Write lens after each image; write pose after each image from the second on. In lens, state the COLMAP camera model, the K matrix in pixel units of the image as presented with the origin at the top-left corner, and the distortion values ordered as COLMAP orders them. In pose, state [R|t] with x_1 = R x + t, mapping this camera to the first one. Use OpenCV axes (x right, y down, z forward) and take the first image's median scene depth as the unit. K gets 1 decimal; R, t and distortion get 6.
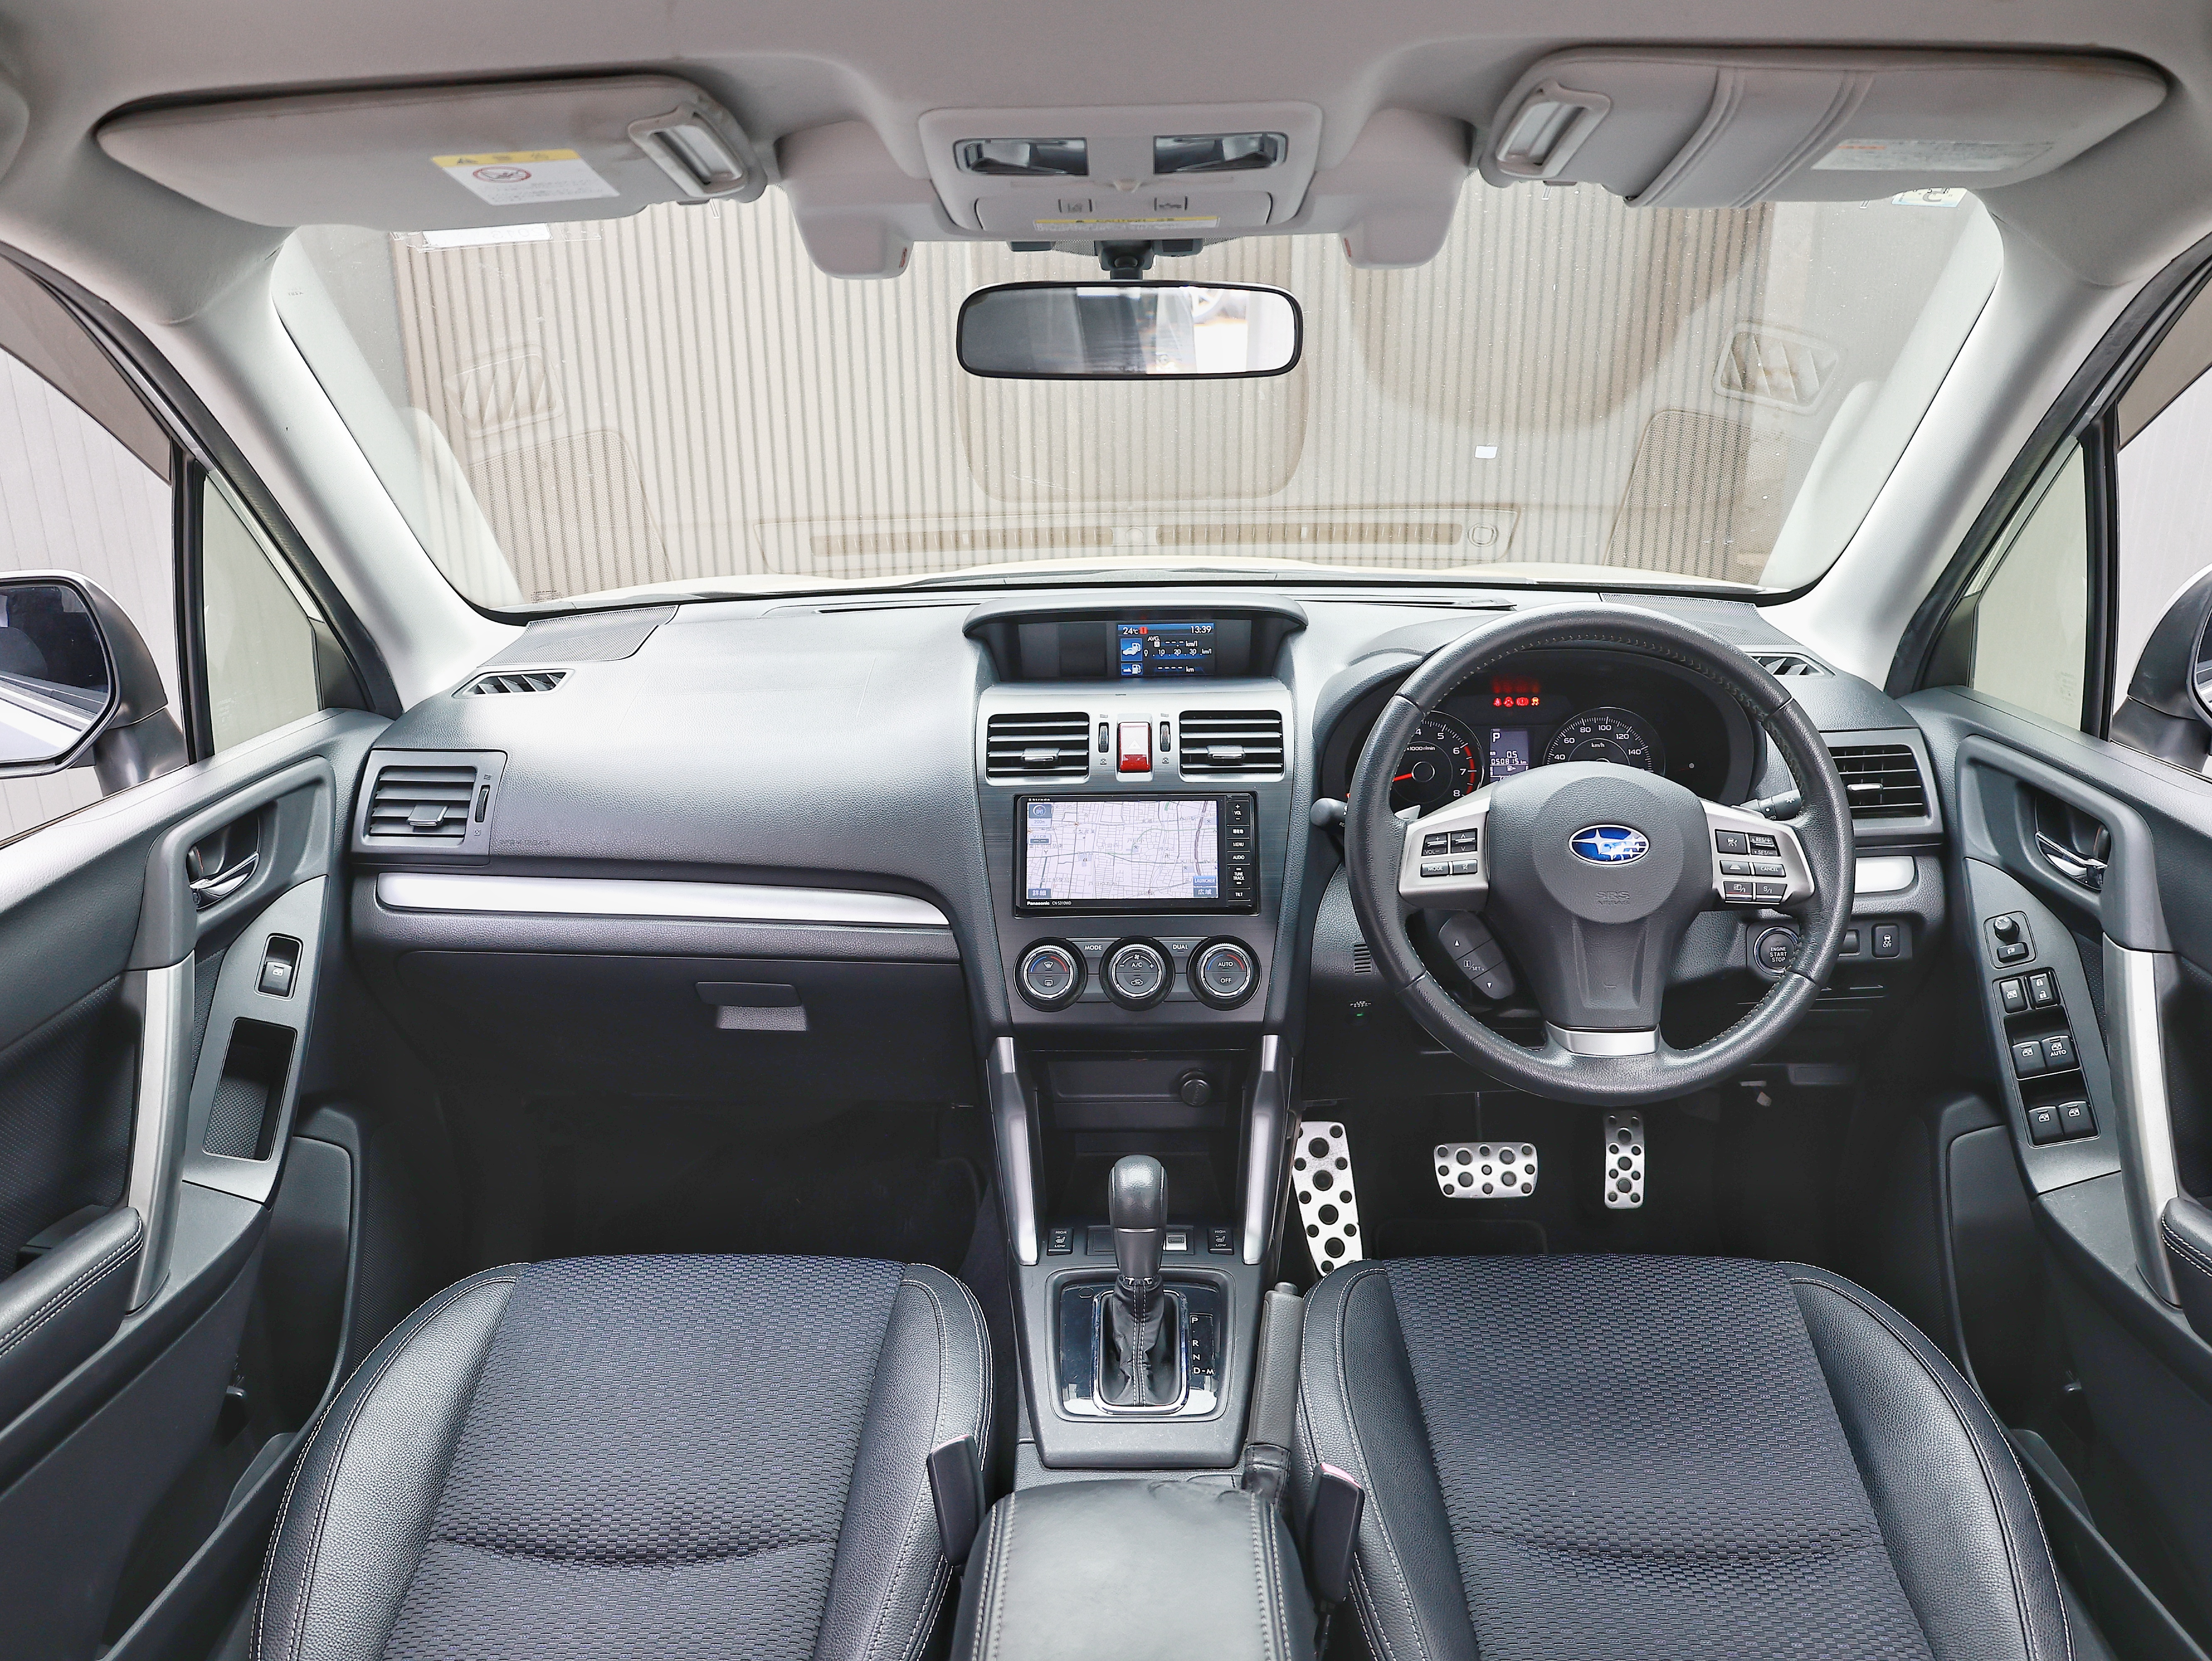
lens RADIAL K [[1697.0, 0, 1113.7], [0, 1697.0, 828.8], [0, 0, 1]] dist [0.001705, -0.000060]
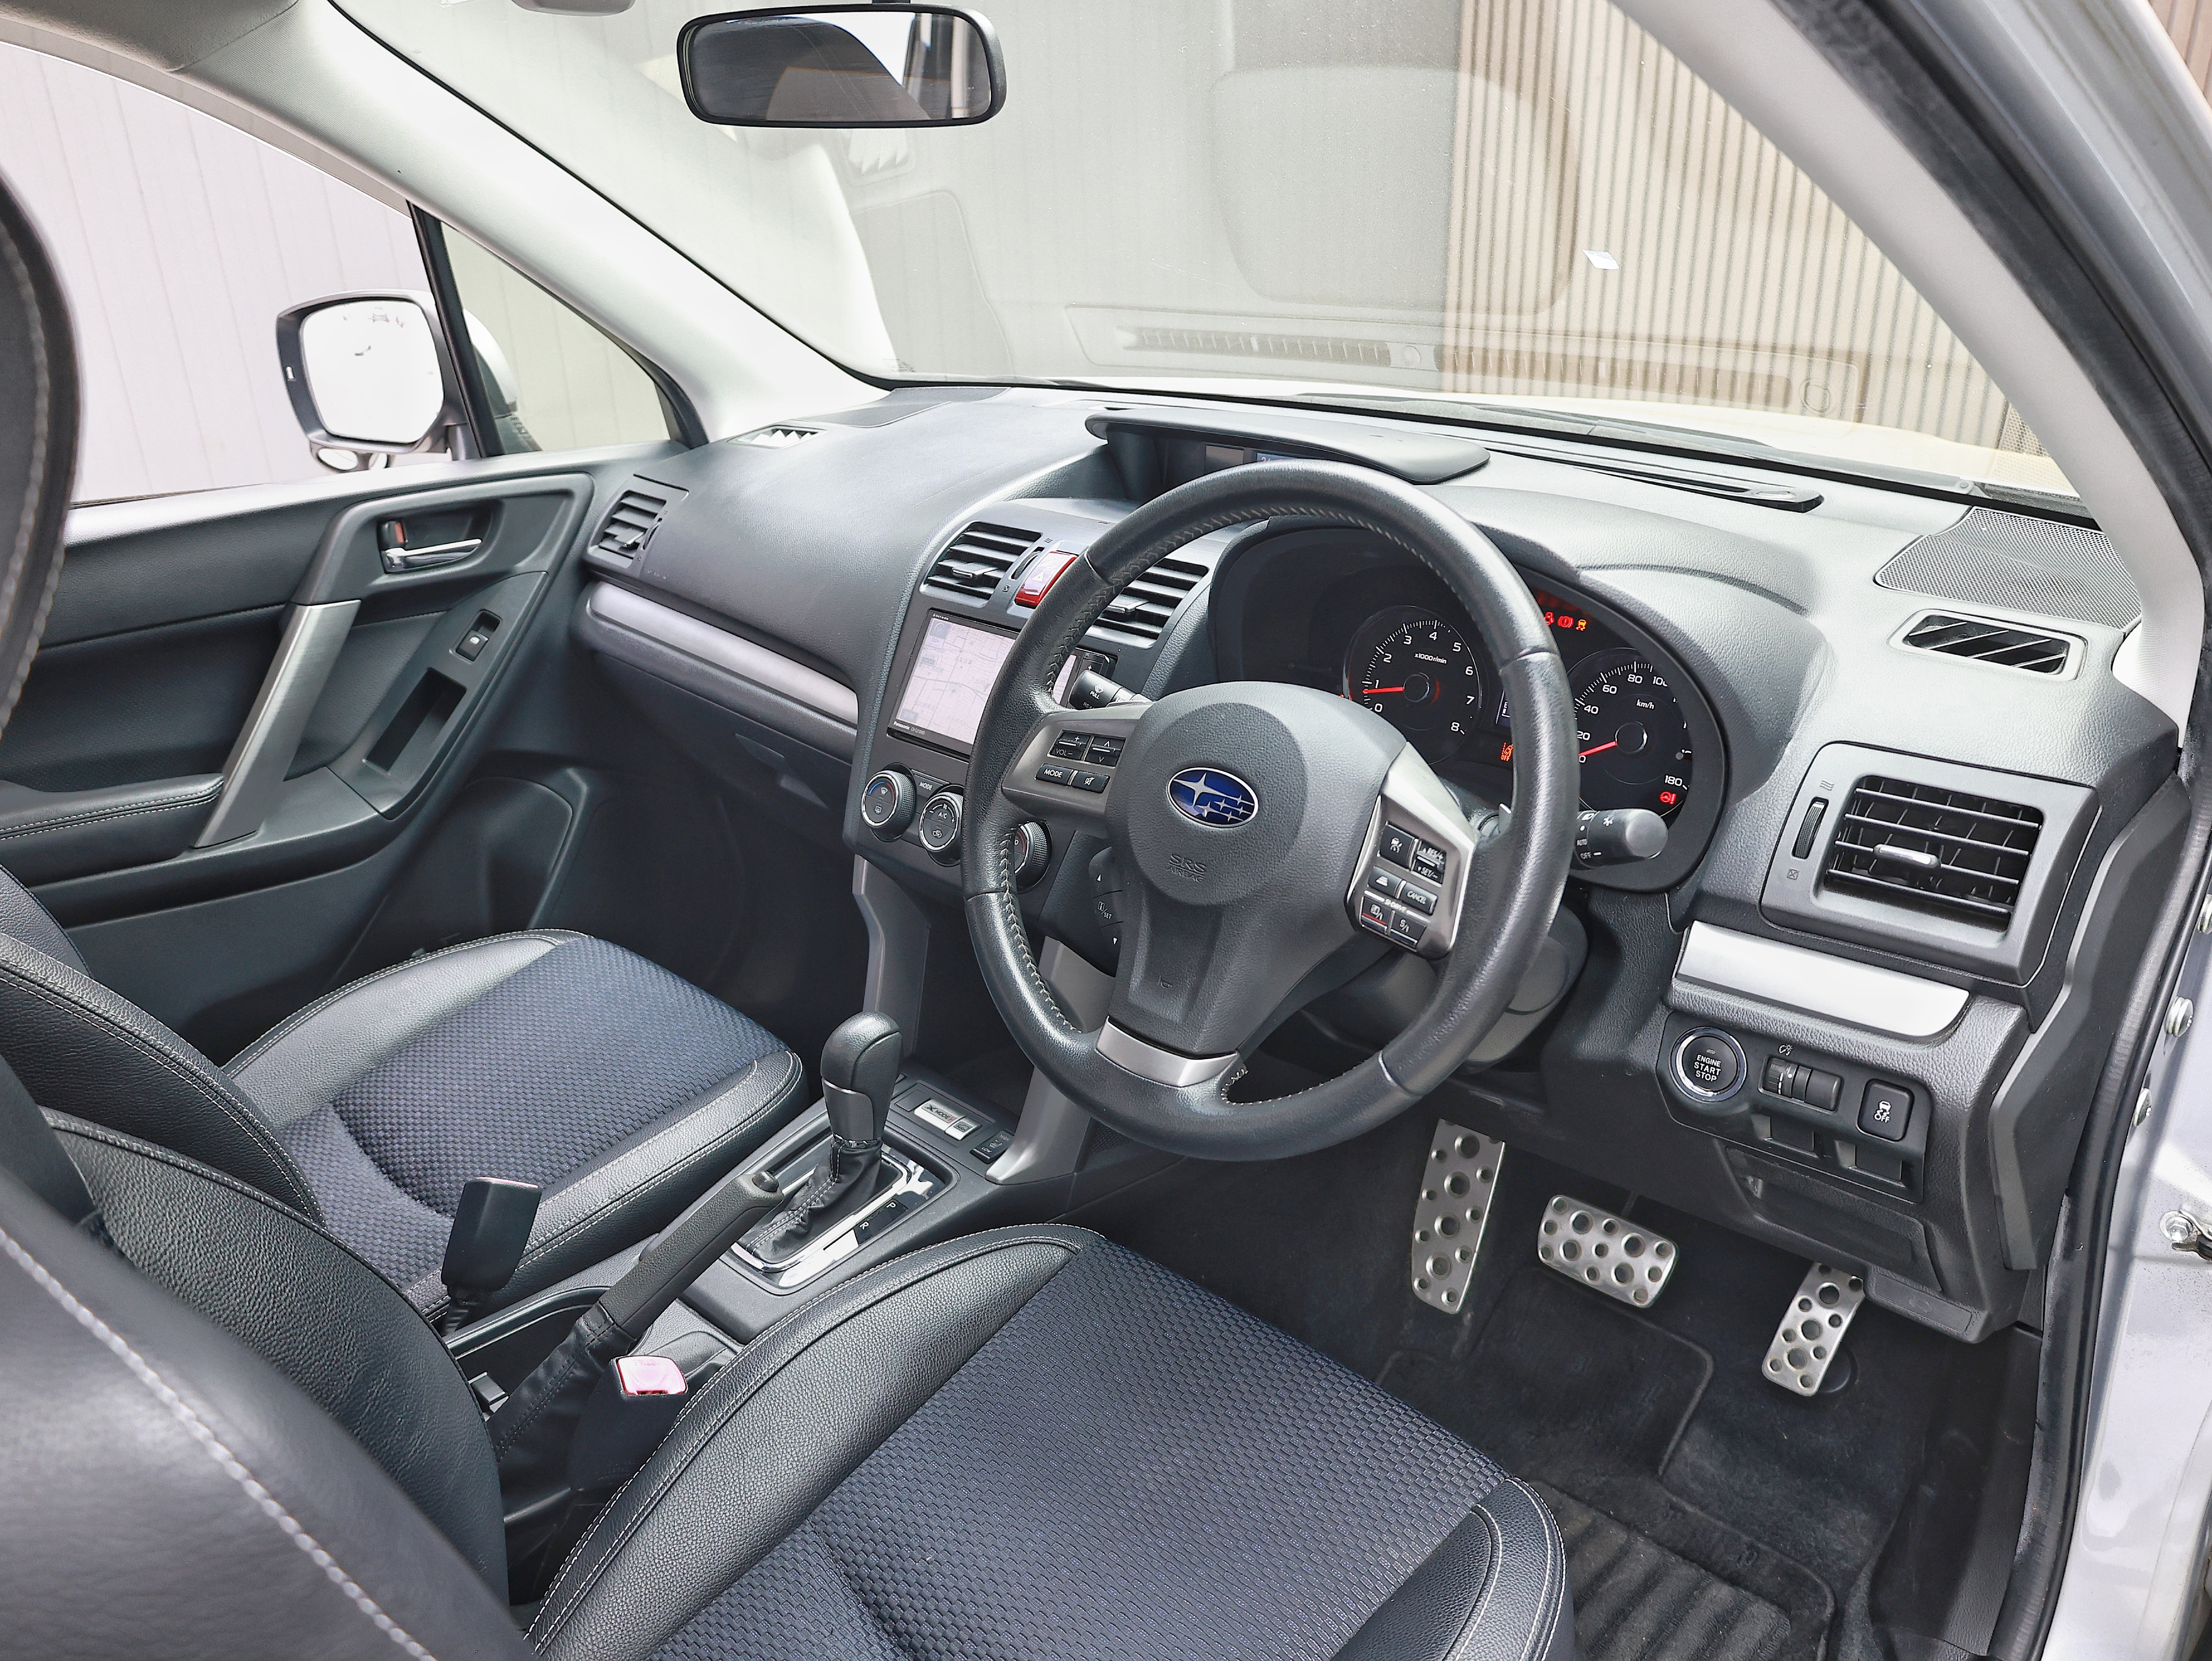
lens RADIAL K [[1687.5, 0, 1125.9], [0, 1687.5, 836.8], [0, 0, 1]] dist [-0.006527, -0.000371]
pose [[0.727458, 0.265701, -0.632620, 0.636632], [-0.203213, 0.964047, 0.171224, -0.079024], [0.655370, 0.003998, 0.755298, 0.384820]]
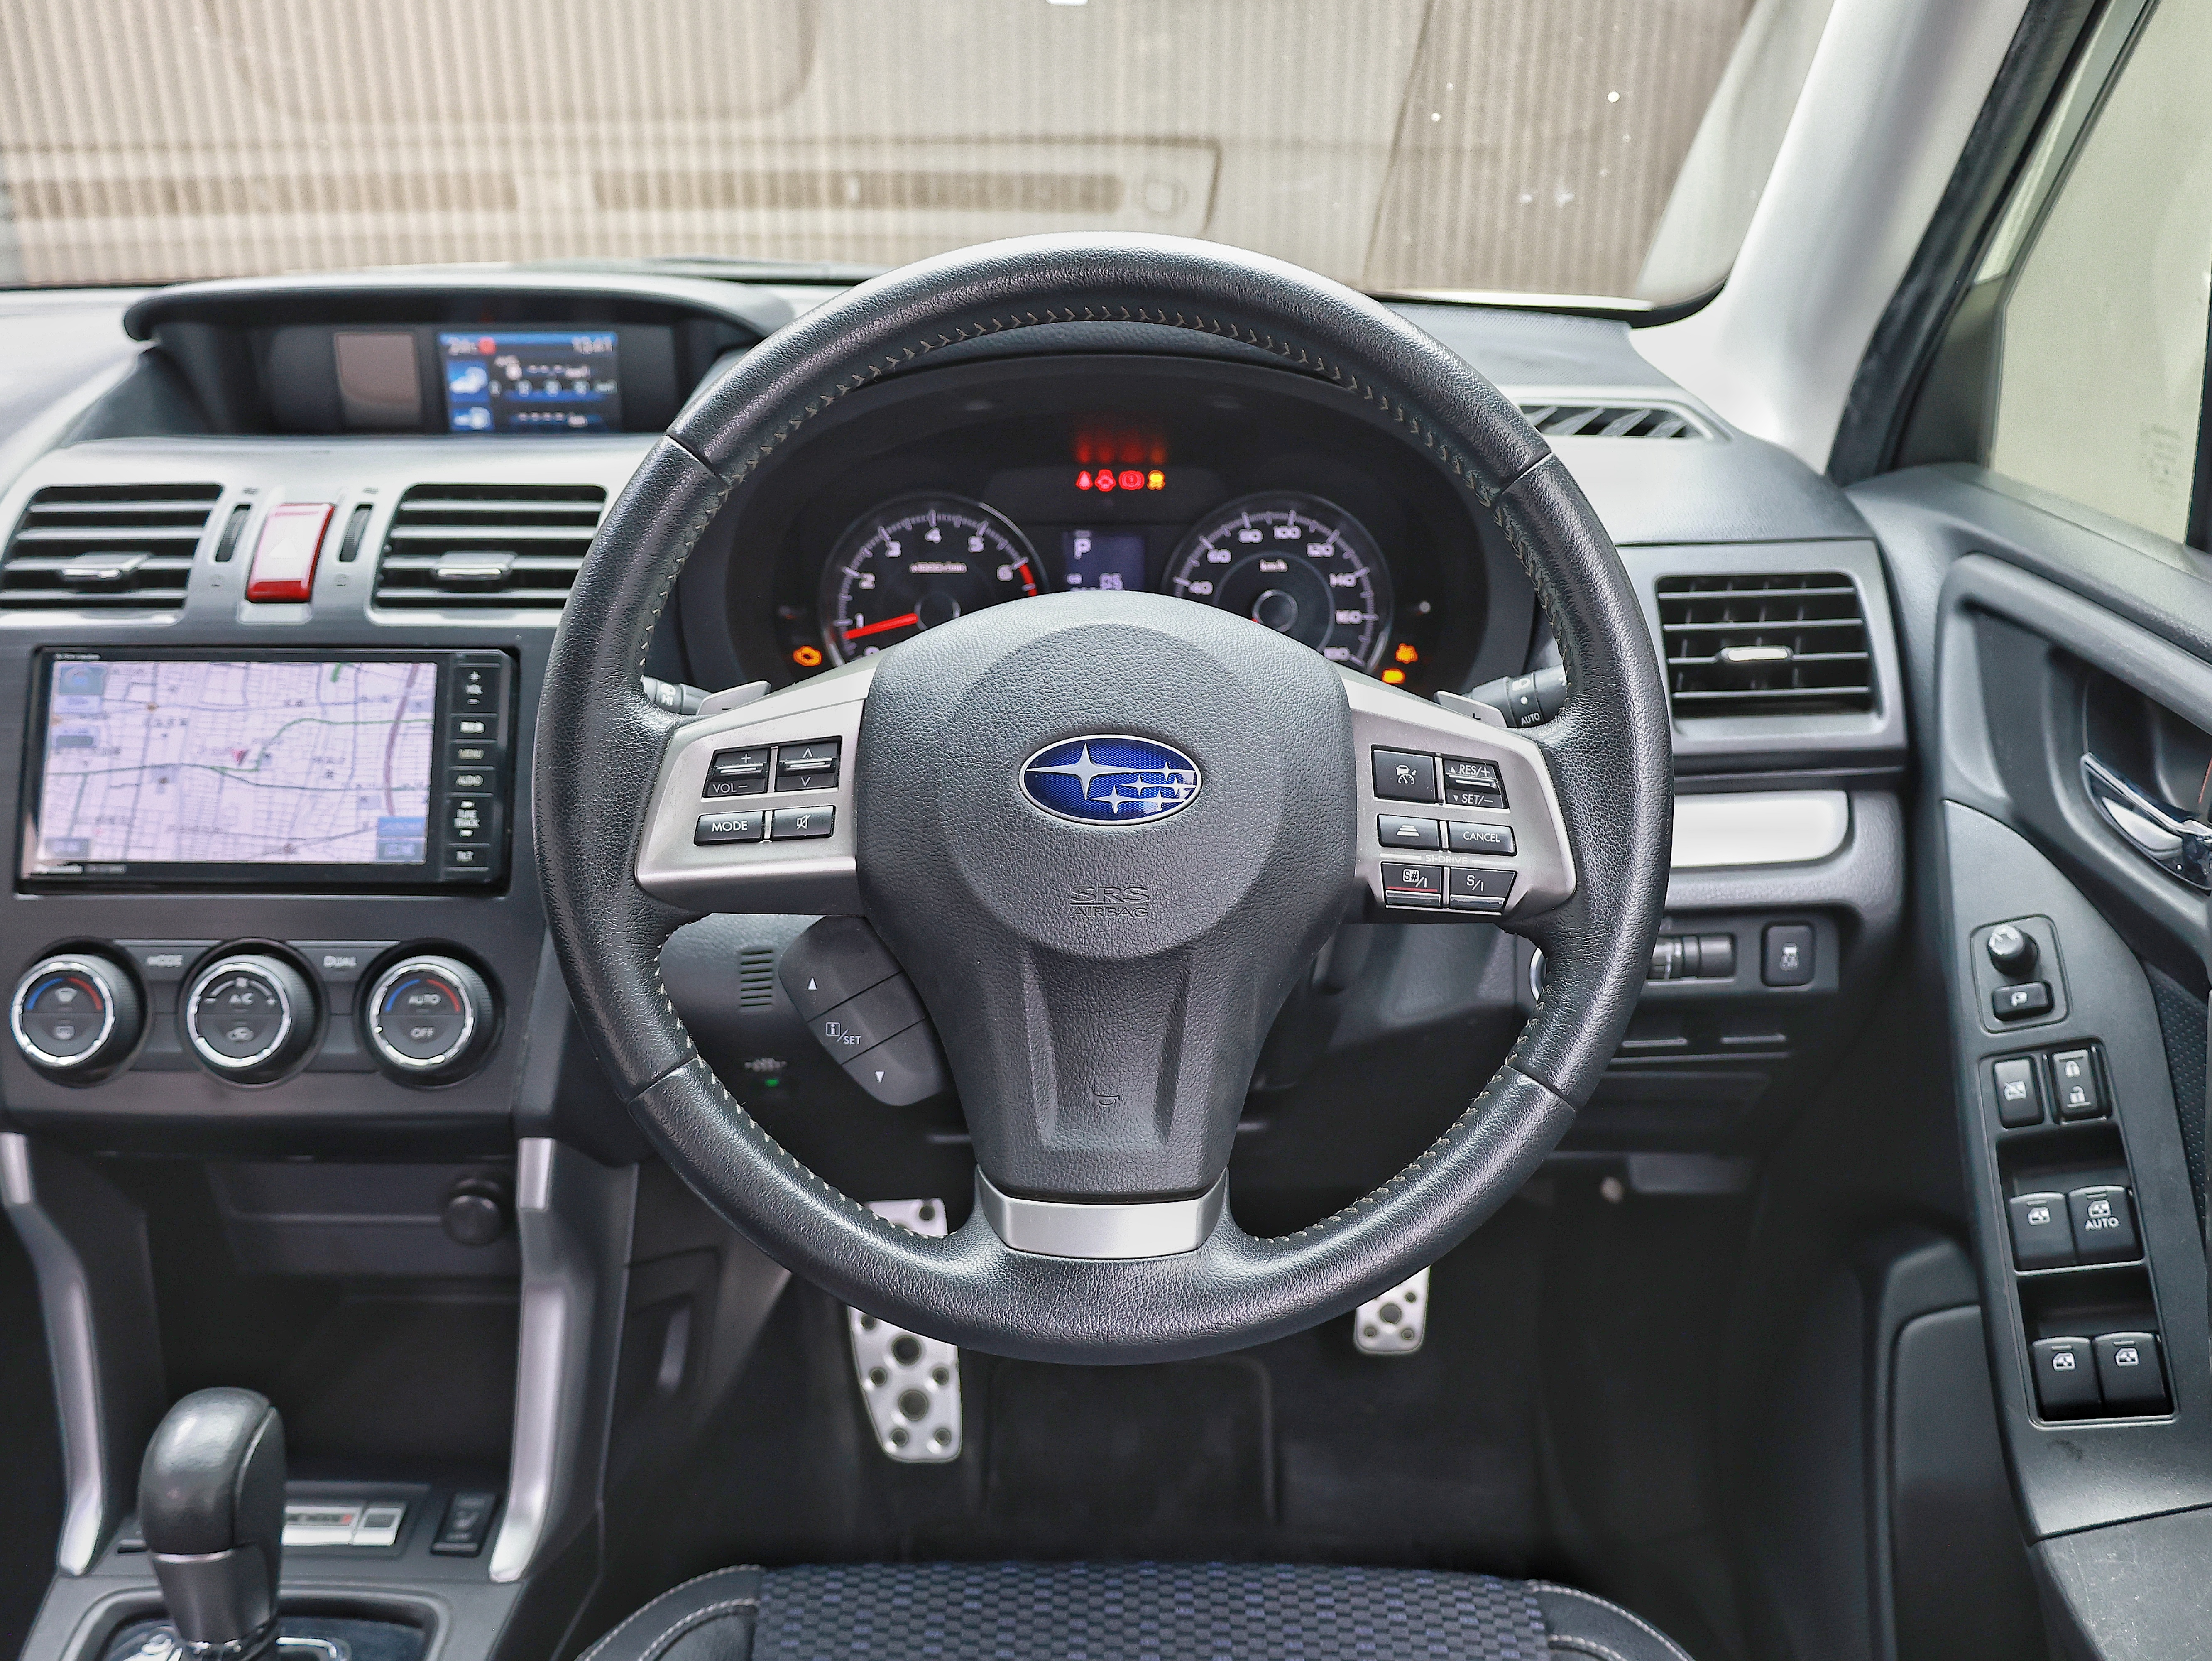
lens RADIAL K [[1927.0, 0, 1101.1], [0, 1927.0, 815.3], [0, 0, 1]] dist [-0.015684, -0.004343]
pose [[0.999884, 0.013384, 0.007316, 0.252055], [-0.013861, 0.997481, 0.069561, -0.014301], [-0.006366, -0.069654, 0.997551, 0.441653]]
